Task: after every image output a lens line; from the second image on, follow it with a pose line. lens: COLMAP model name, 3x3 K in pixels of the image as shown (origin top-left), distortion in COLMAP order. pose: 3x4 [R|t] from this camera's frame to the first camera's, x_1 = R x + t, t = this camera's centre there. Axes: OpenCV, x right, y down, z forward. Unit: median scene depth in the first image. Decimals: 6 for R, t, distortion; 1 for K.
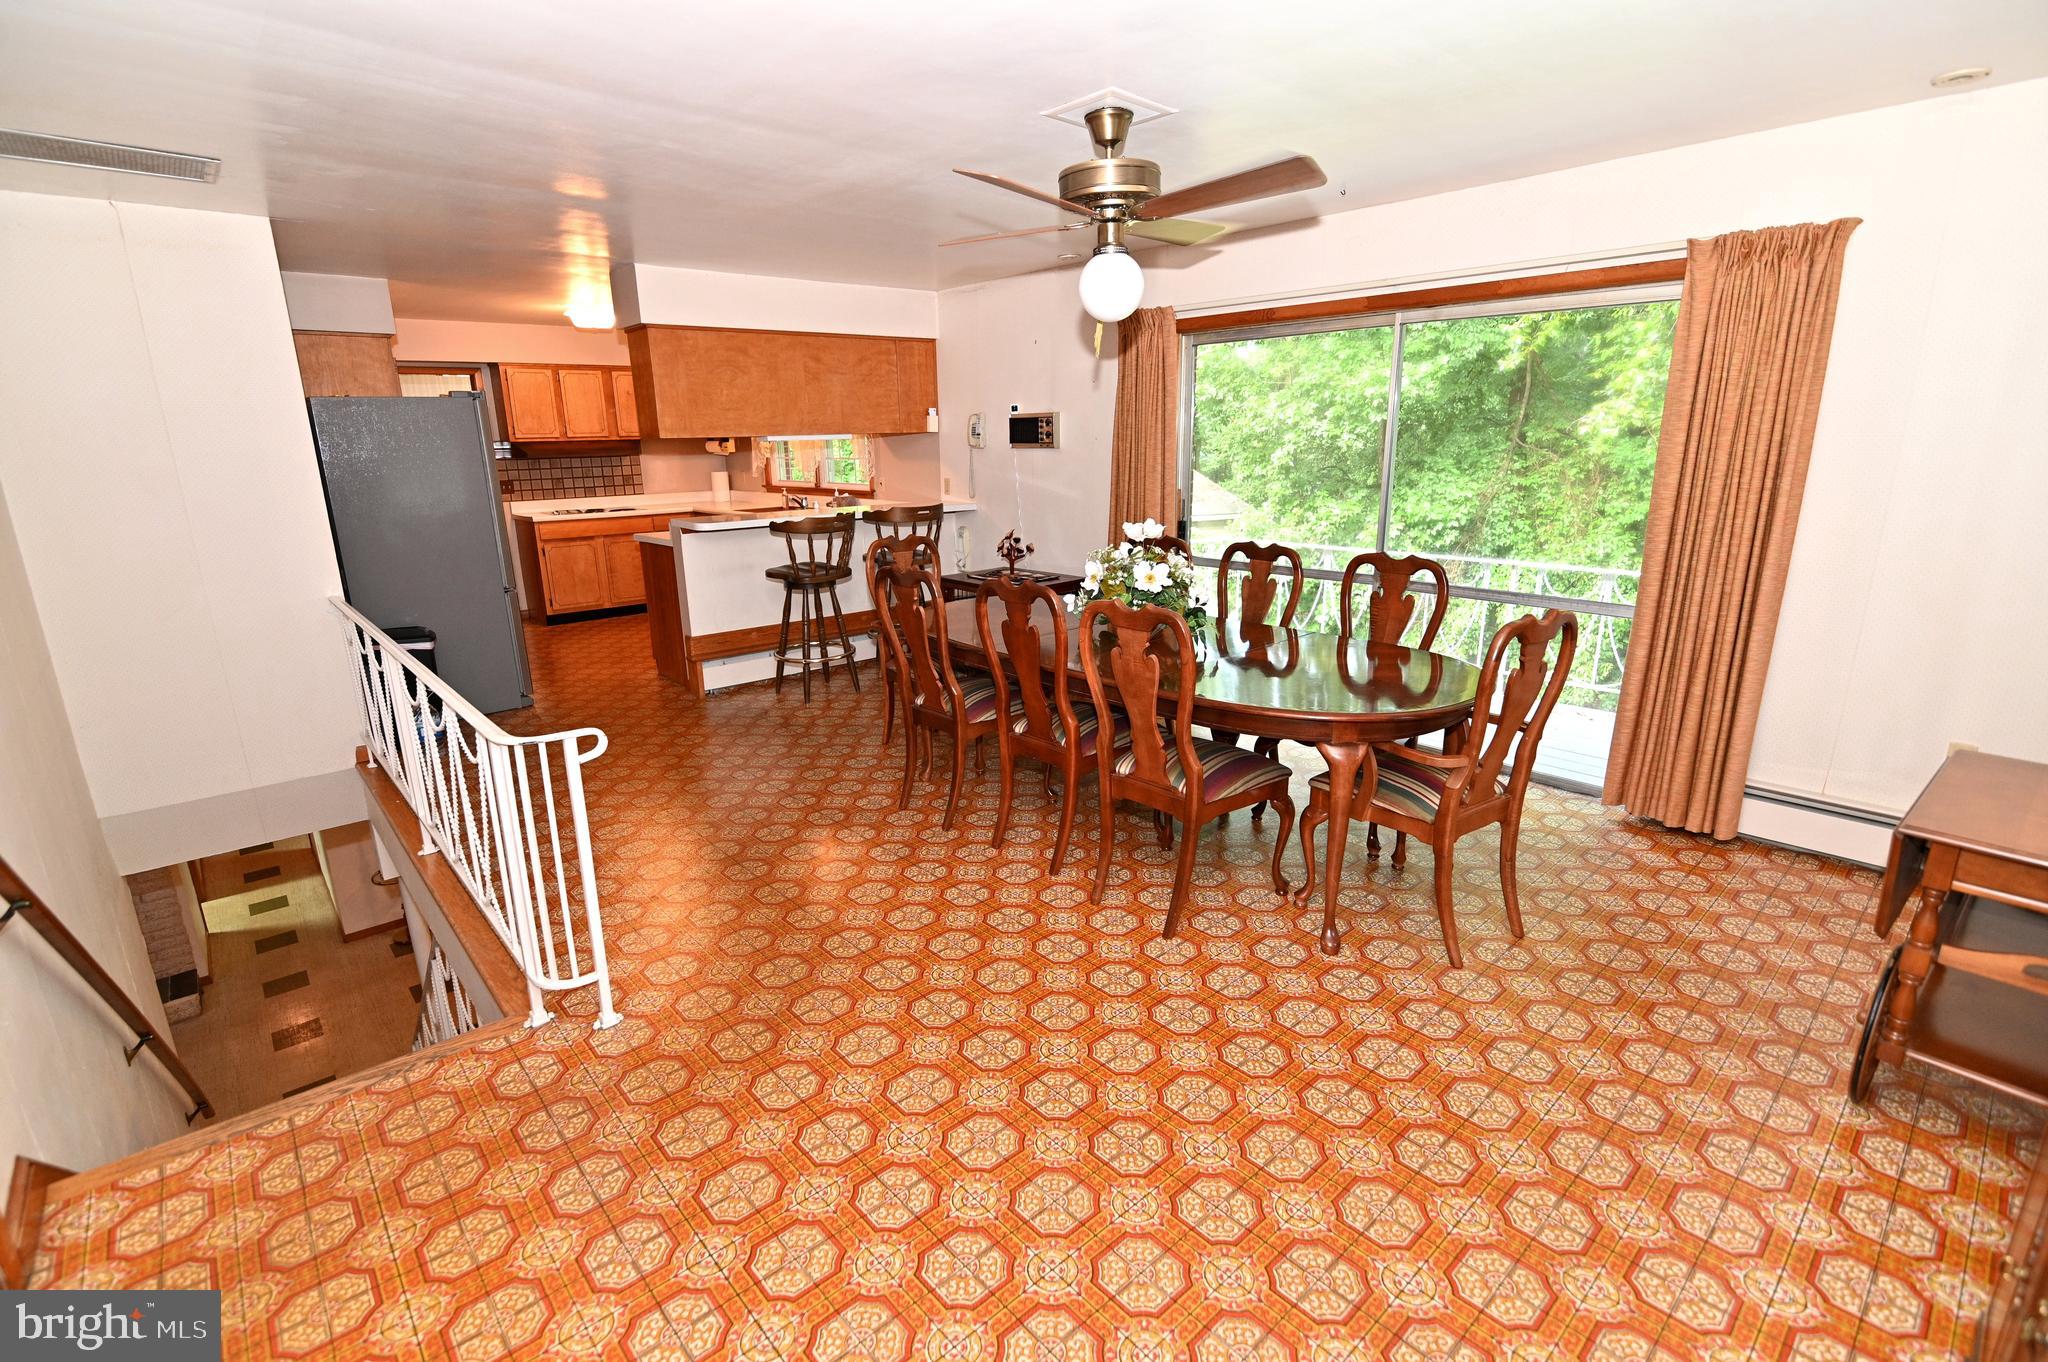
lens RADIAL K [[931.8, 0, 1017.7], [0, 931.8, 683.0], [0, 0, 1]] dist [-0.019931, 0.000449]
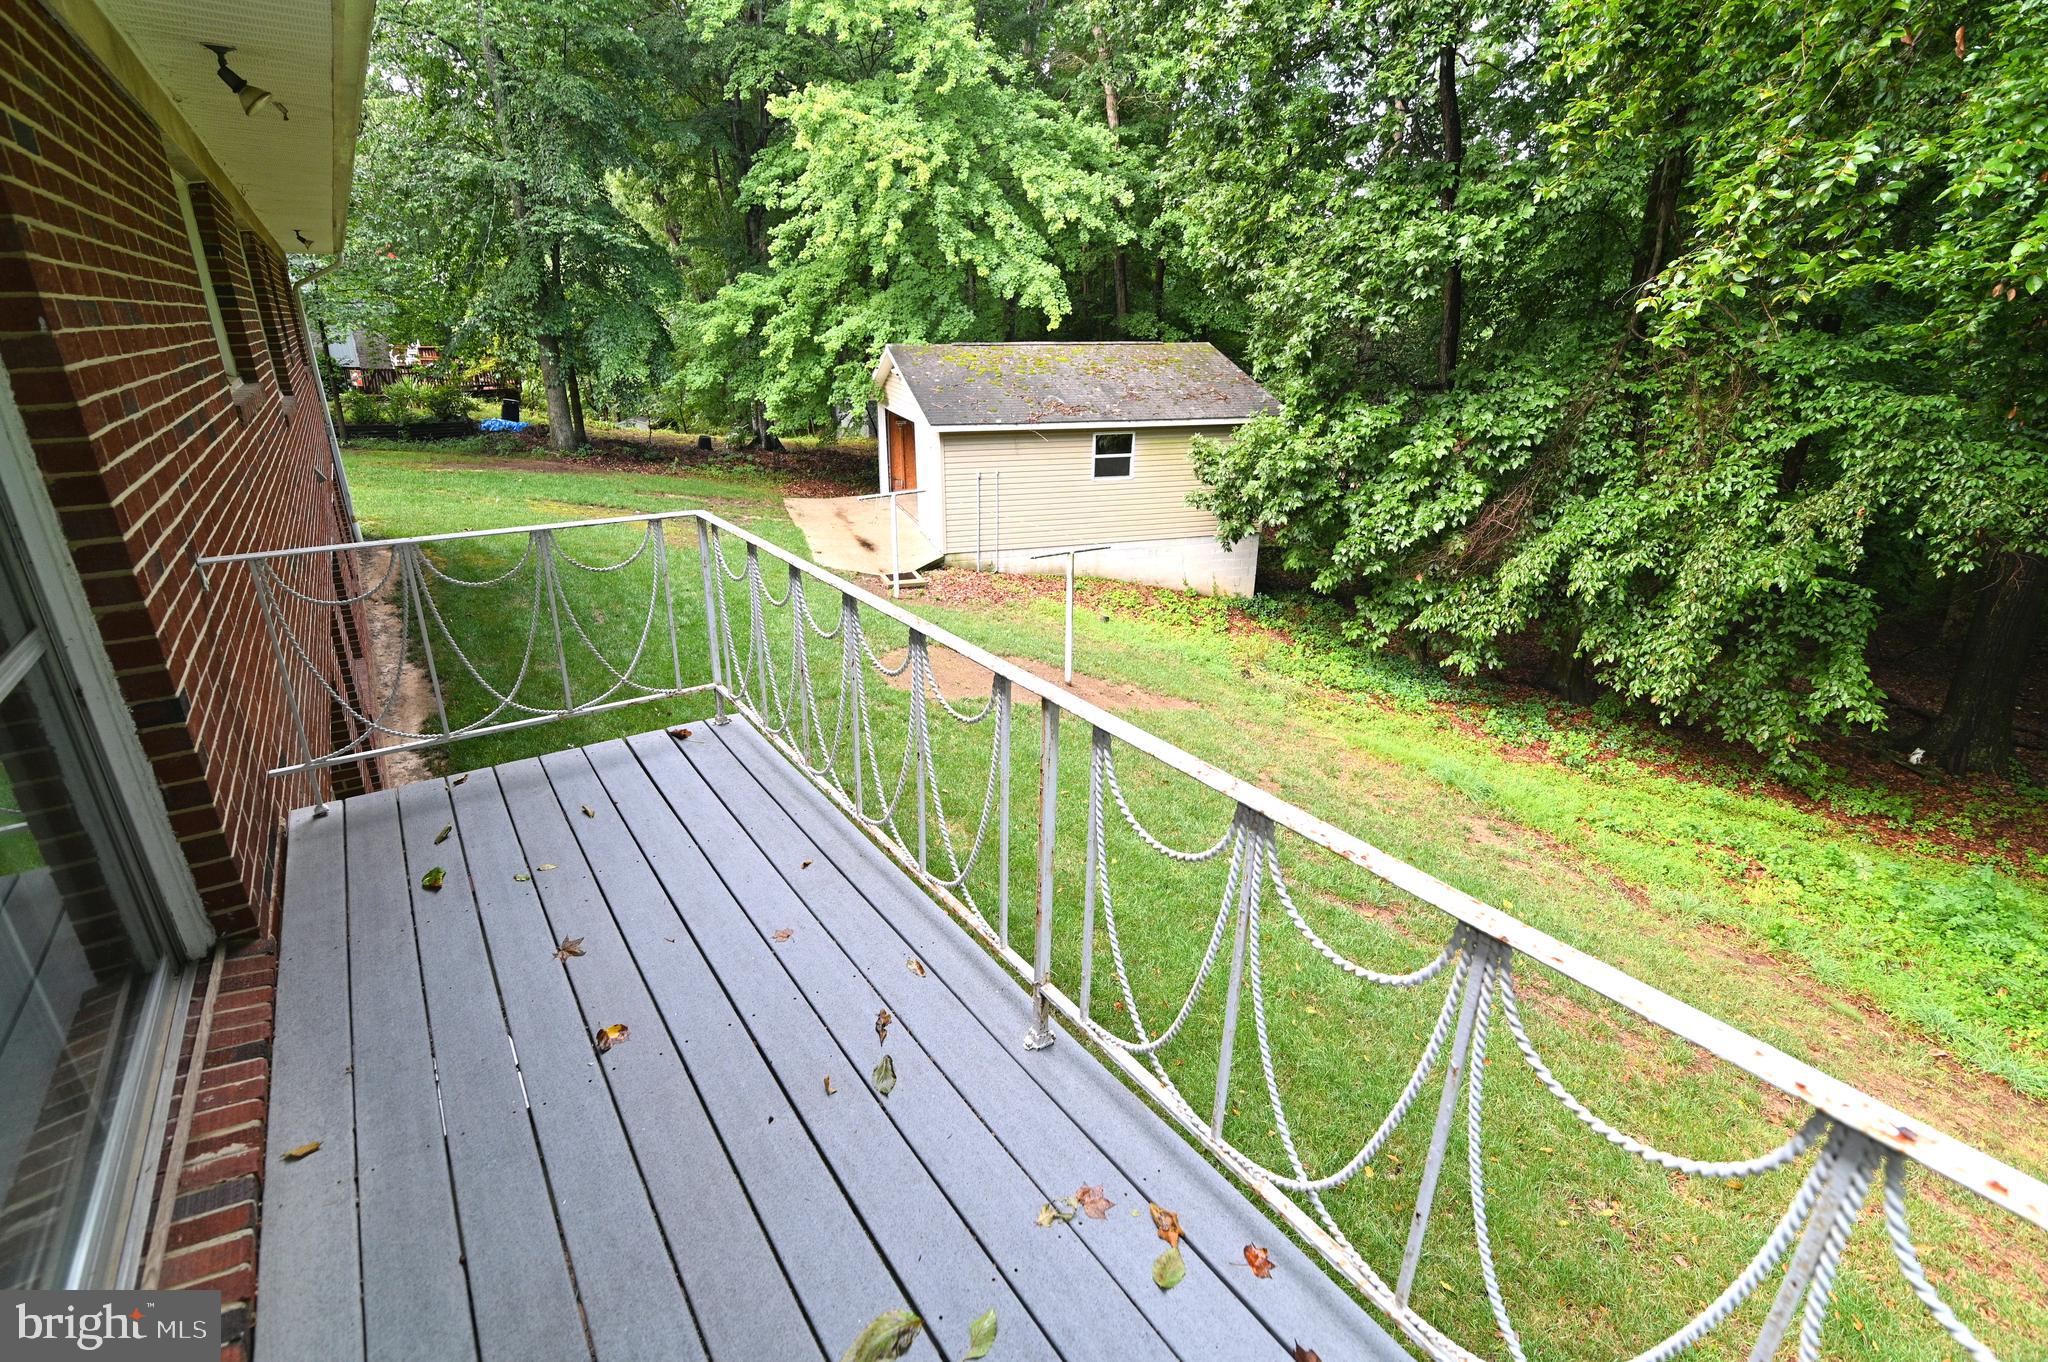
lens RADIAL K [[931.8, 0, 1017.7], [0, 931.8, 683.0], [0, 0, 1]] dist [-0.019931, 0.000449]
pose [[0.992056, 0.062629, -0.109099, 0.156004], [-0.049670, 0.991807, 0.117694, -0.046336], [0.115576, -0.111340, 0.987039, 0.190119]]
